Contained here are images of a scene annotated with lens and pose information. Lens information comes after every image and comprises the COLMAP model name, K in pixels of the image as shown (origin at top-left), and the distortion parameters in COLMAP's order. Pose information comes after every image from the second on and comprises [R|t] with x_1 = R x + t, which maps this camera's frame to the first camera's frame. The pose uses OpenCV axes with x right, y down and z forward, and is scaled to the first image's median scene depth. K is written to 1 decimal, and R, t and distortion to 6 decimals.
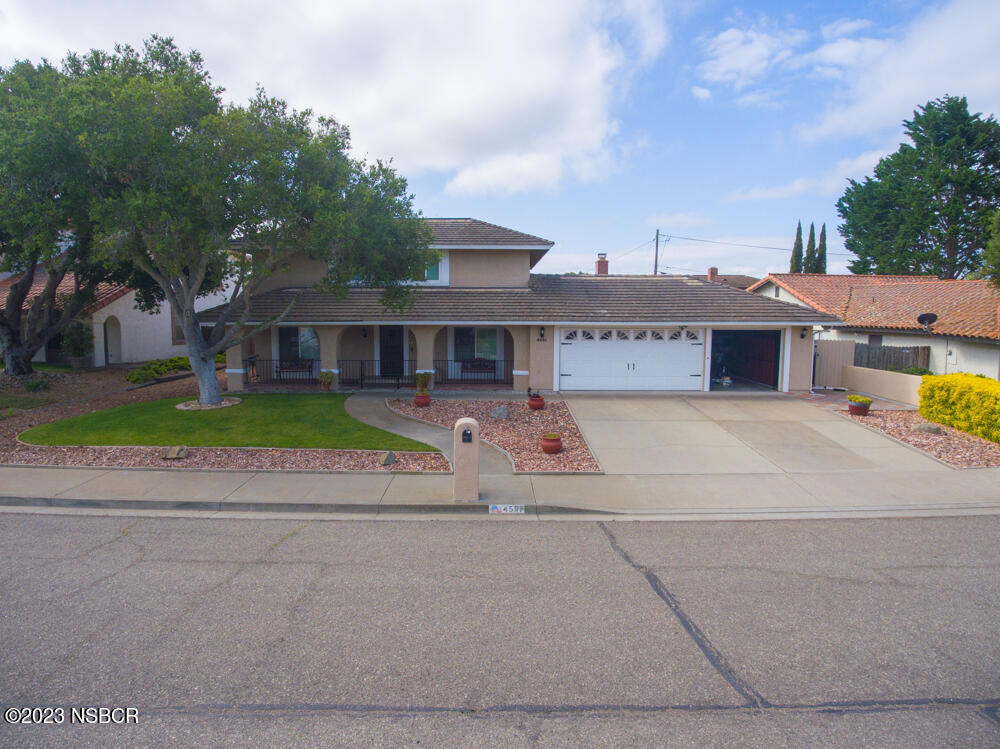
lens RADIAL K [[585.4, 0, 496.8], [0, 585.4, 372.7], [0, 0, 1]] dist [-0.043884, 0.024567]
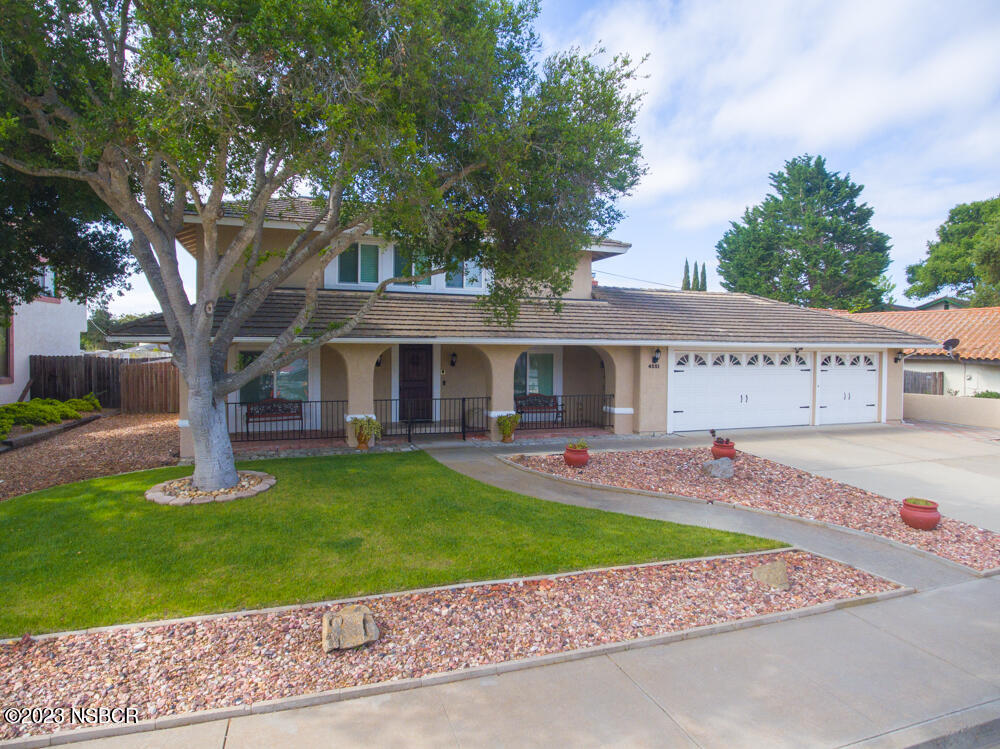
lens RADIAL K [[585.4, 0, 496.8], [0, 585.4, 372.7], [0, 0, 1]] dist [-0.043884, 0.024567]
pose [[0.941955, -0.009199, 0.335613, -0.340461], [0.033070, 0.997306, -0.065482, -0.004456], [-0.334107, 0.072780, 0.939721, 0.332776]]
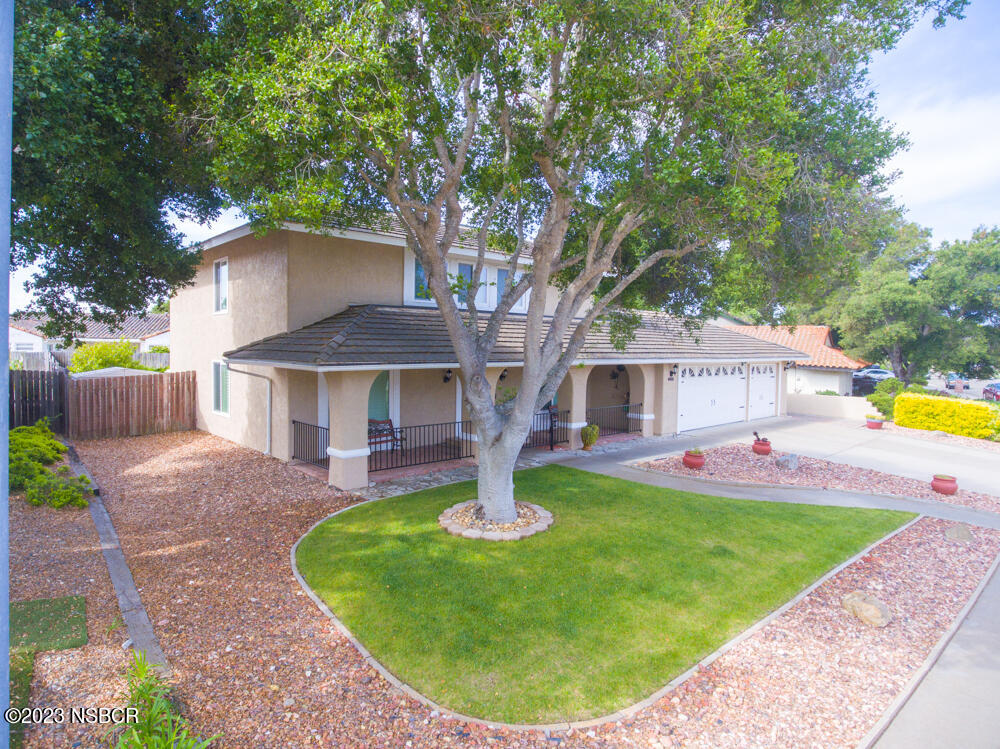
lens RADIAL K [[585.4, 0, 496.8], [0, 585.4, 372.7], [0, 0, 1]] dist [-0.043884, 0.024567]
pose [[0.737297, -0.022142, 0.675205, -0.676398], [0.059487, 0.997708, -0.032240, -0.048544], [-0.672944, 0.063936, 0.736925, 0.476883]]
